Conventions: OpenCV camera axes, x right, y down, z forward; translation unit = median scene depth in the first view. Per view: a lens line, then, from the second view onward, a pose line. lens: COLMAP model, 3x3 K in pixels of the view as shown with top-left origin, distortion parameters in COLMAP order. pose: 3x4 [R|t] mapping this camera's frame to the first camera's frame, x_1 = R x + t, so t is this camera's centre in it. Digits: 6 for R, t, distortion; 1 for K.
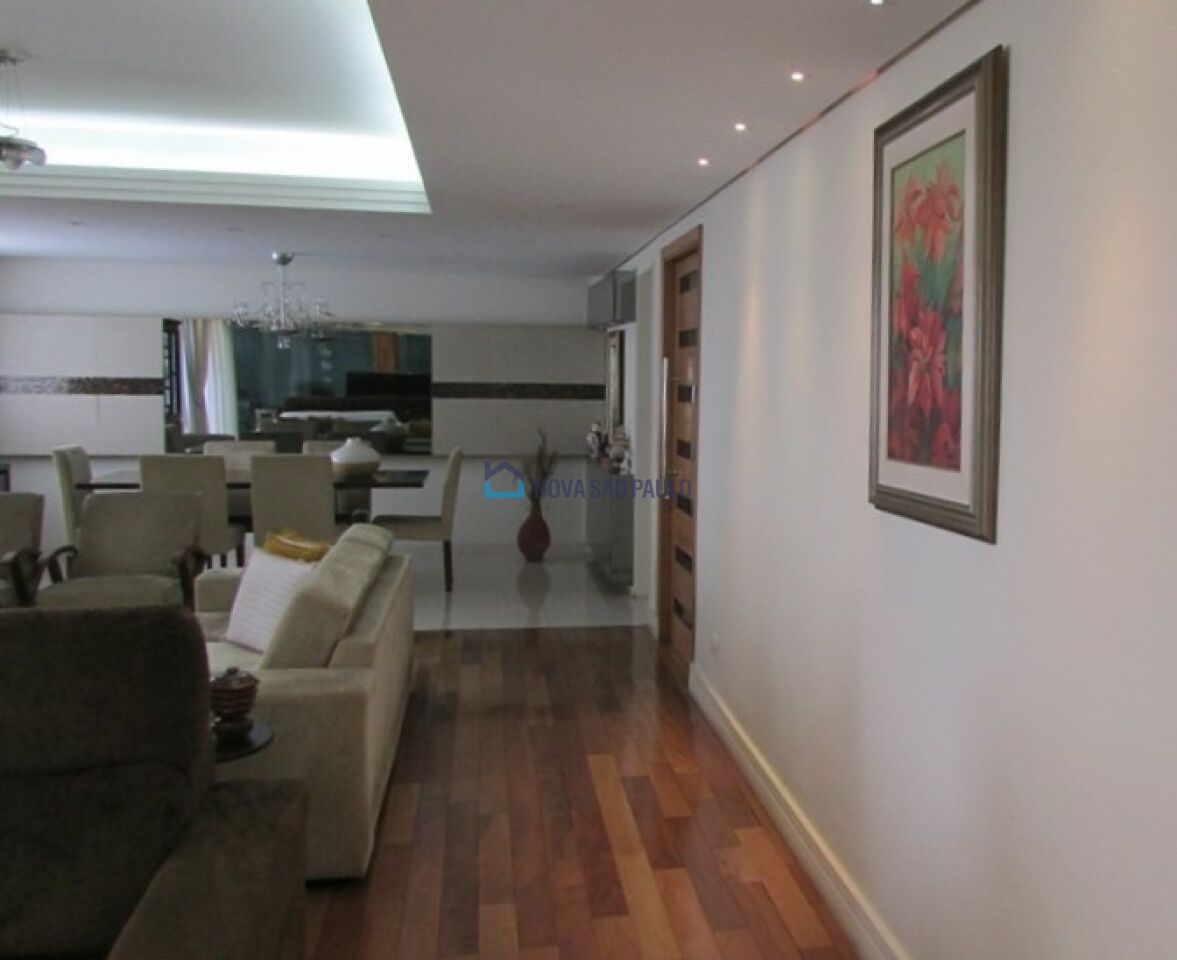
lens RADIAL K [[1255.8, 0, 802.9], [0, 1255.8, 456.7], [0, 0, 1]] dist [-0.002108, -0.021269]
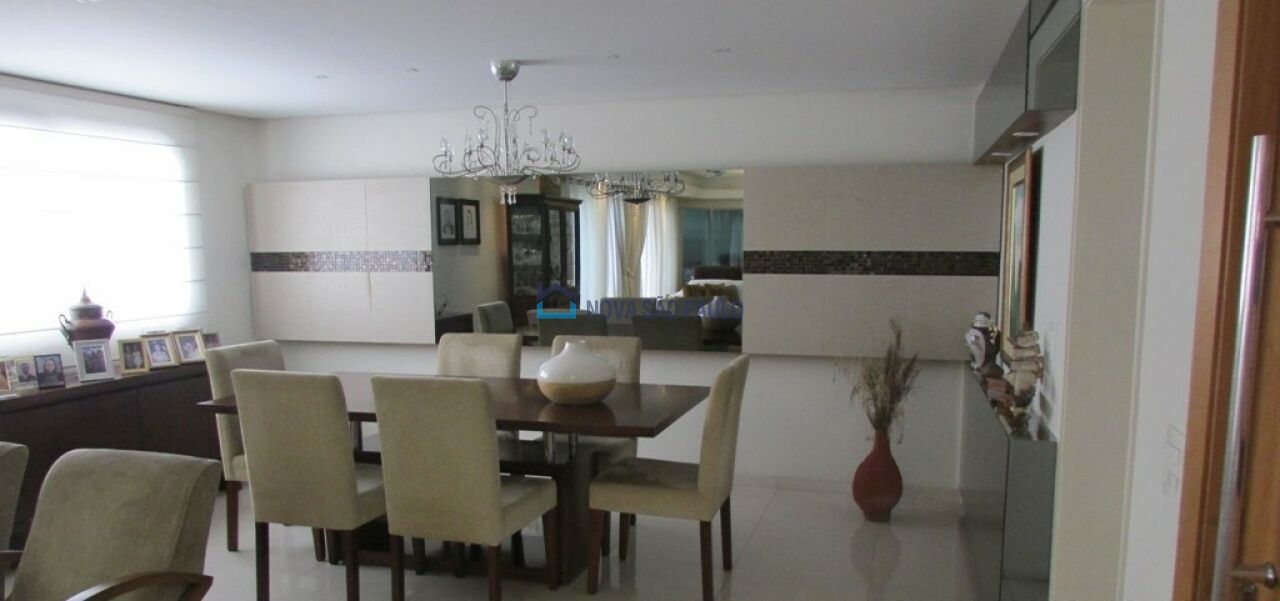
lens RADIAL K [[921.9, 0, 638.0], [0, 921.9, 368.2], [0, 0, 1]] dist [0.002990, -0.096389]
pose [[0.865543, 0.048582, -0.498472, -0.091716], [-0.015023, 0.997355, 0.071118, -0.032705], [0.500609, -0.054067, 0.863984, 0.569355]]
